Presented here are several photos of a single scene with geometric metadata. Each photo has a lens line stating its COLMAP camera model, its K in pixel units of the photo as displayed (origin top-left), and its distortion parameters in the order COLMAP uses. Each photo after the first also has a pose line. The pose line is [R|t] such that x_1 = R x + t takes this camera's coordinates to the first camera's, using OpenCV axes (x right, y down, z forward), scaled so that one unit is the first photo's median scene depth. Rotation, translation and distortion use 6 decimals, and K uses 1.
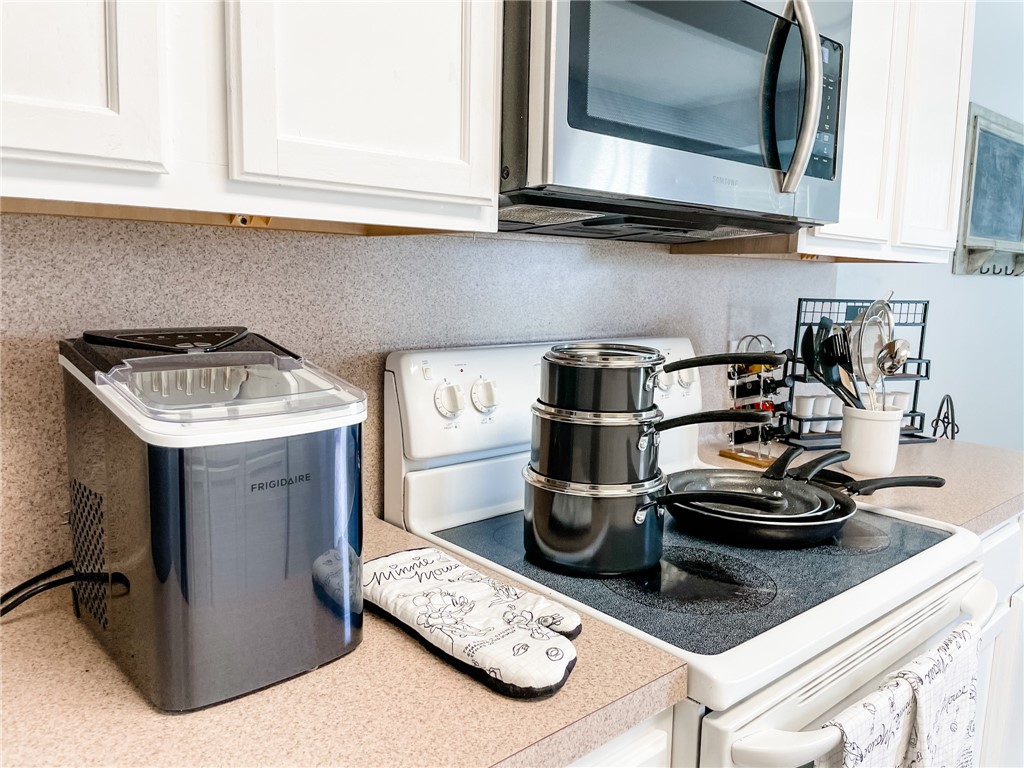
lens RADIAL K [[774.1, 0, 520.0], [0, 774.1, 379.5], [0, 0, 1]] dist [0.058852, -0.074131]
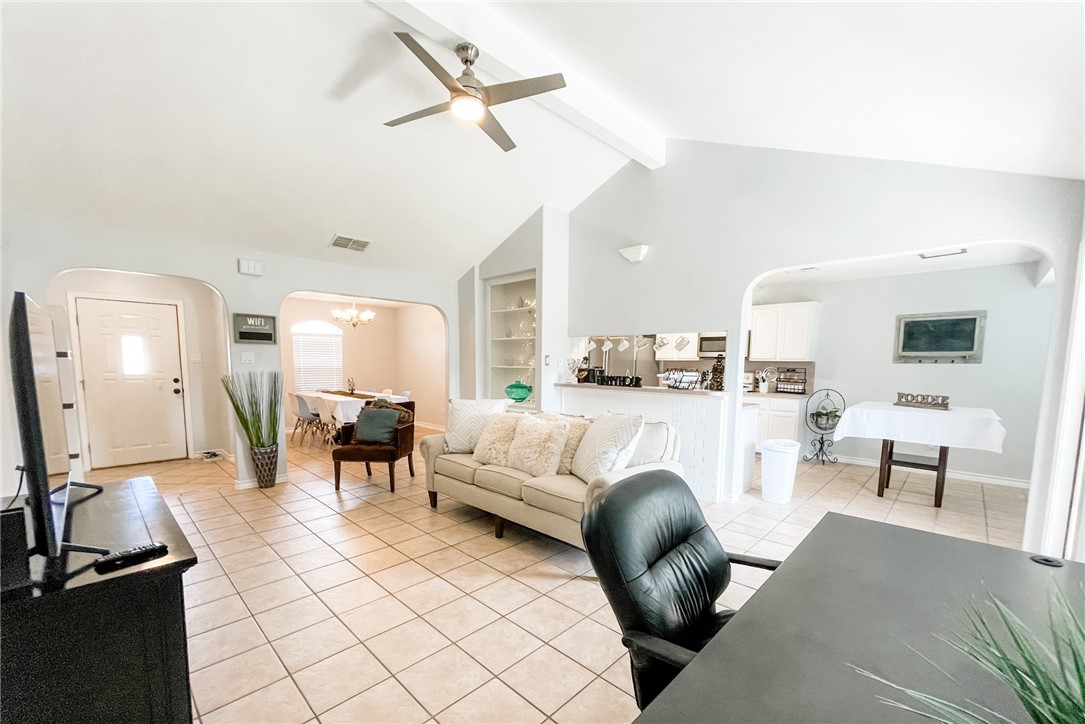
lens RADIAL K [[436.7, 0, 541.0], [0, 436.7, 407.1], [0, 0, 1]] dist [0.000133, -0.000034]
pose [[0.068609, 0.079798, -0.994447, 3.966845], [-0.143126, 0.987272, 0.069348, 0.248242], [0.987324, 0.137573, 0.079157, -1.144642]]
